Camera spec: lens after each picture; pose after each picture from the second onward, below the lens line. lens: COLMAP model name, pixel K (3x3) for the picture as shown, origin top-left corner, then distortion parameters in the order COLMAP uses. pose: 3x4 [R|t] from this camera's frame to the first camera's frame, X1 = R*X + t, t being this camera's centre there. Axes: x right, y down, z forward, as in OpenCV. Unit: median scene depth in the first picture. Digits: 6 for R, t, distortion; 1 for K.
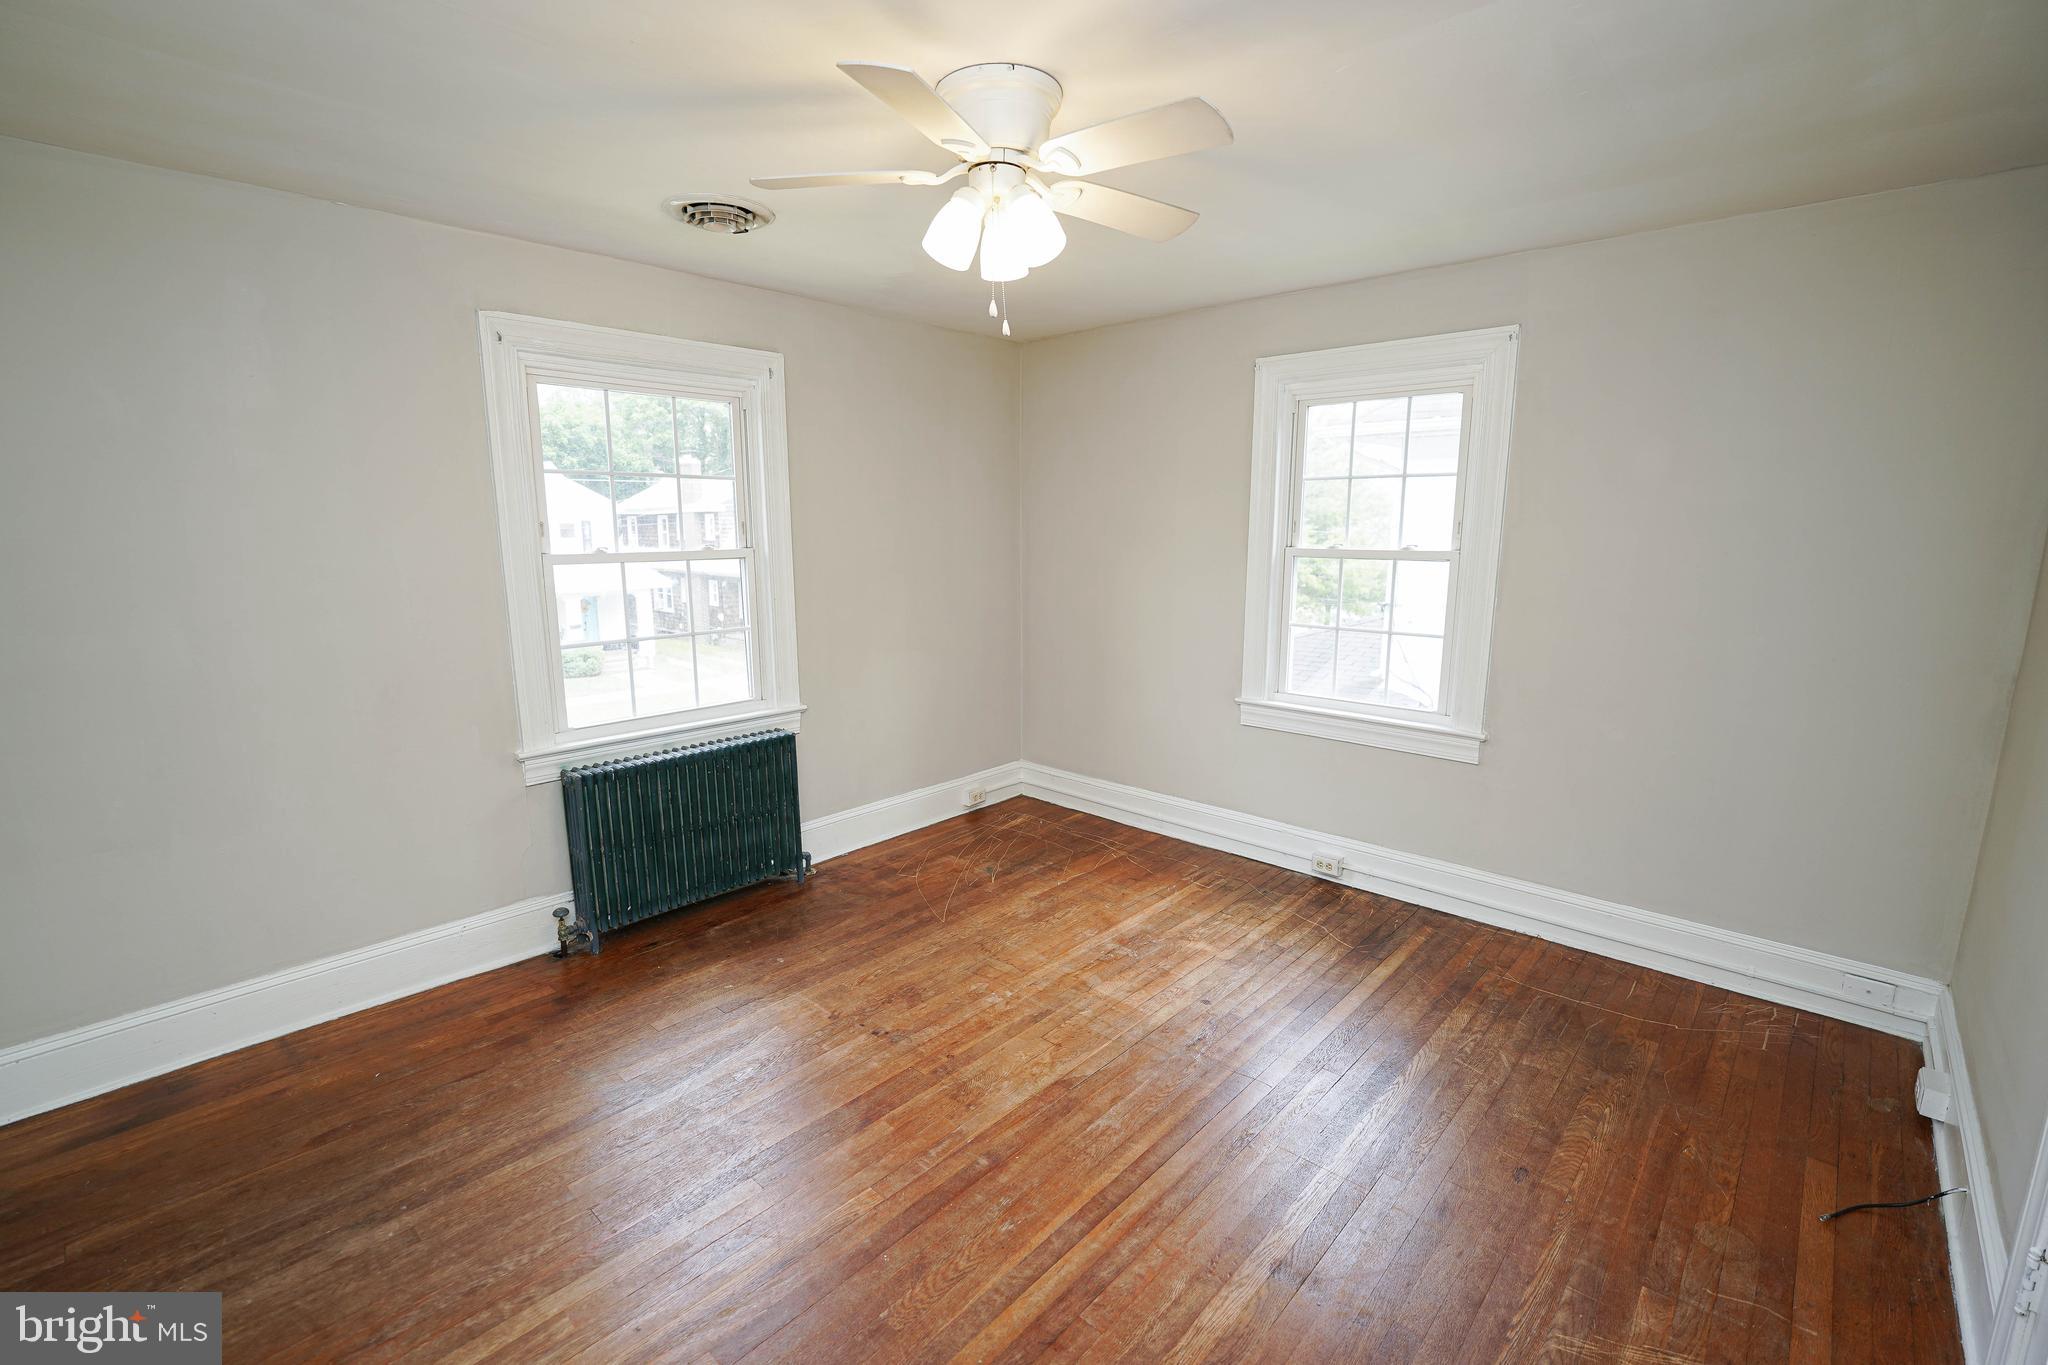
lens RADIAL K [[895.8, 0, 1014.3], [0, 895.8, 690.1], [0, 0, 1]] dist [-0.021300, 0.004307]
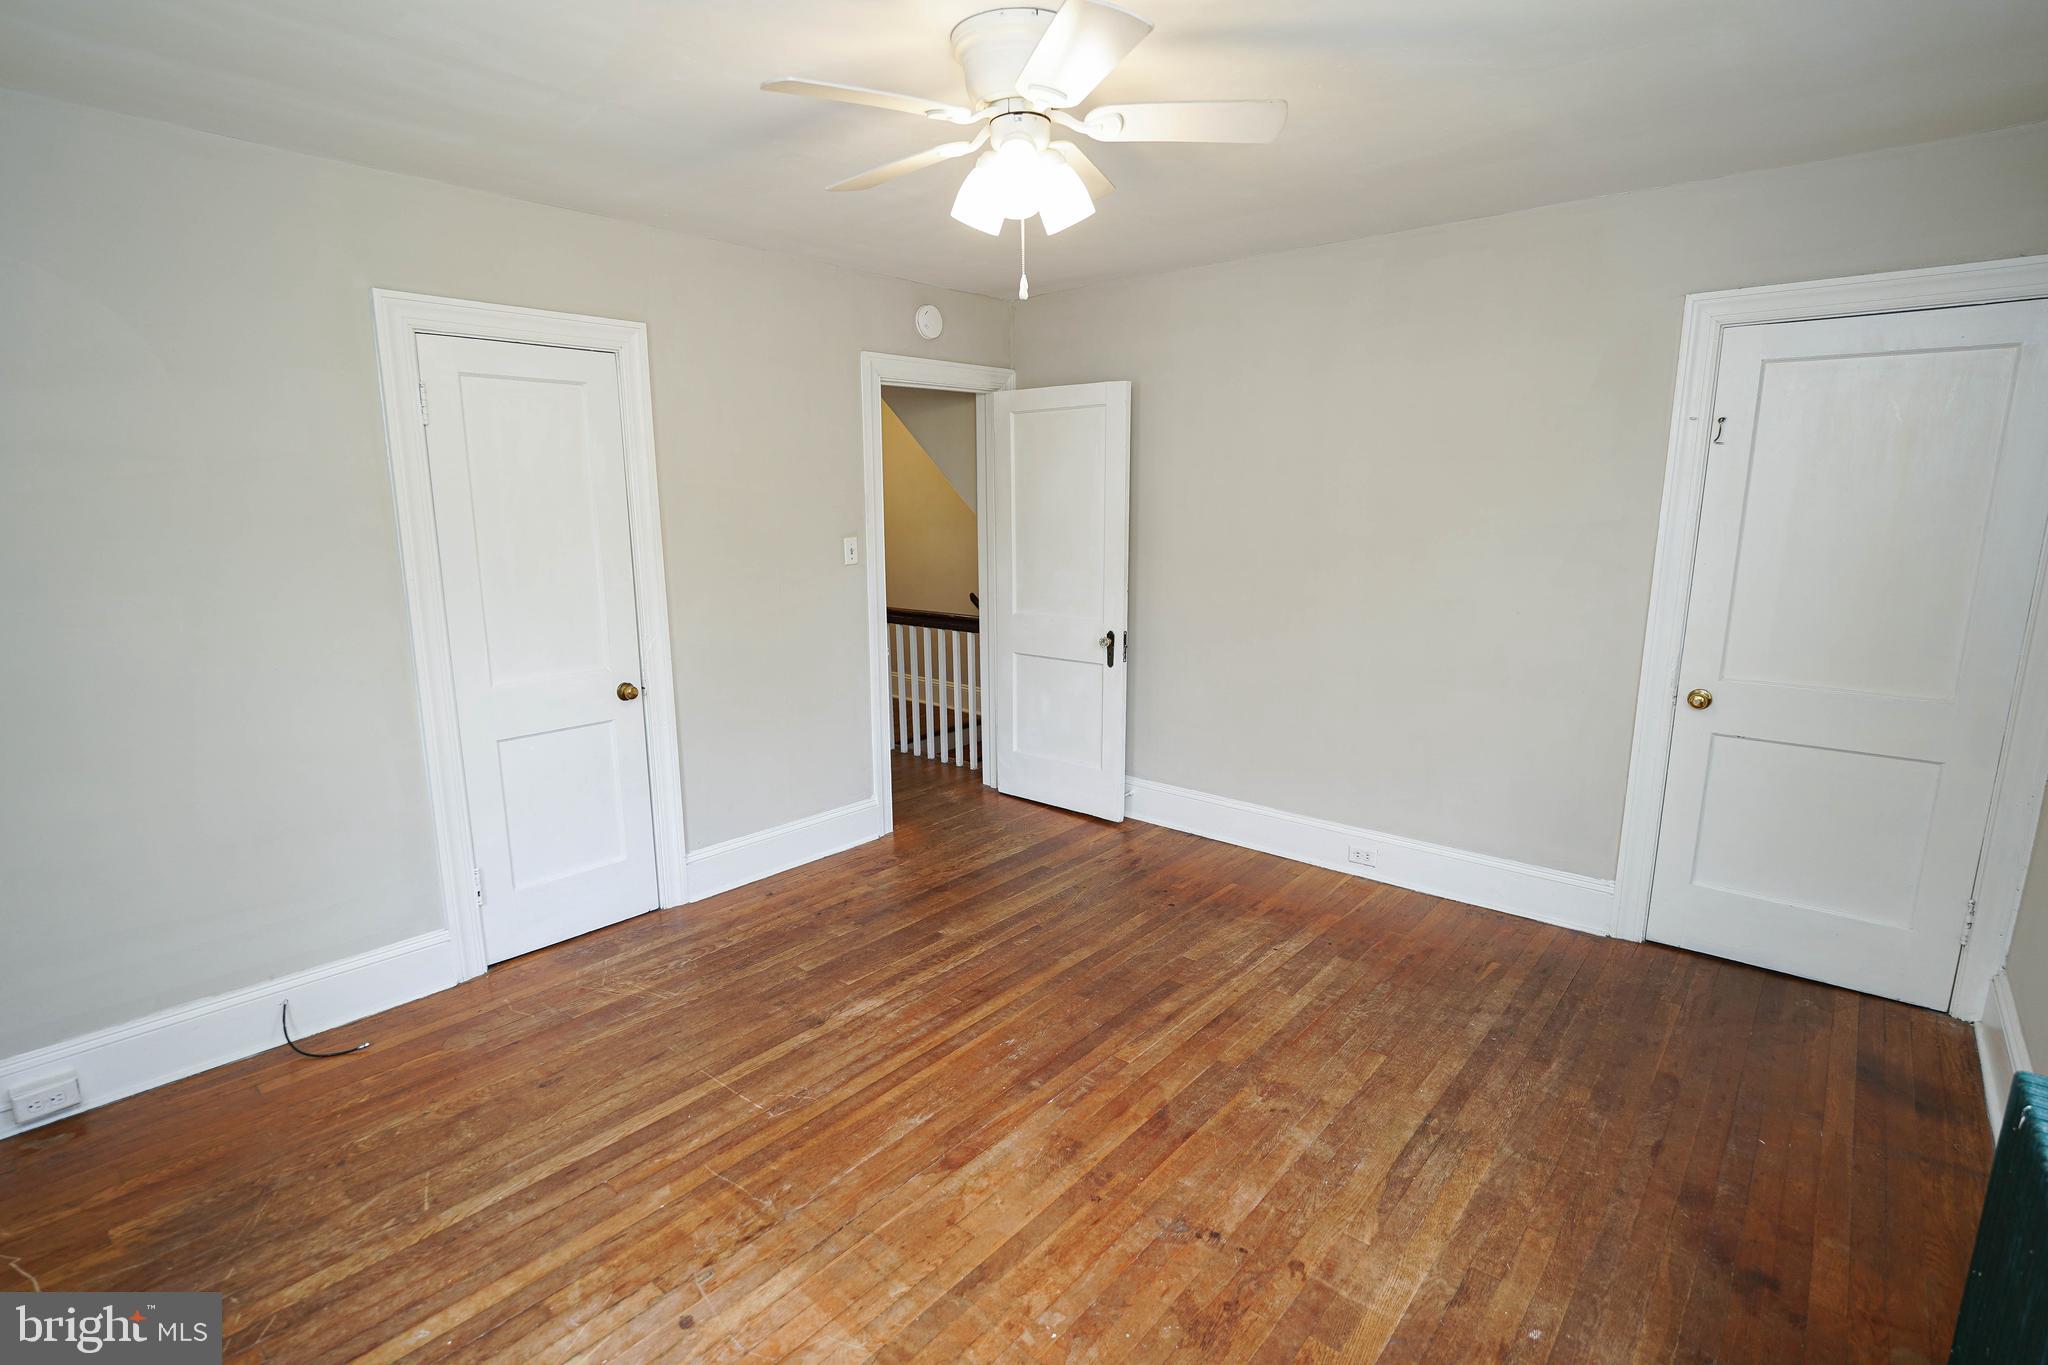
lens RADIAL K [[977.1, 0, 1010.1], [0, 977.1, 685.8], [0, 0, 1]] dist [-0.003349, -0.000358]
pose [[-0.999578, 0.011826, -0.026525, 0.016164], [0.001151, 0.928740, 0.370730, -0.271759], [0.029019, 0.370543, -0.928362, 1.447554]]
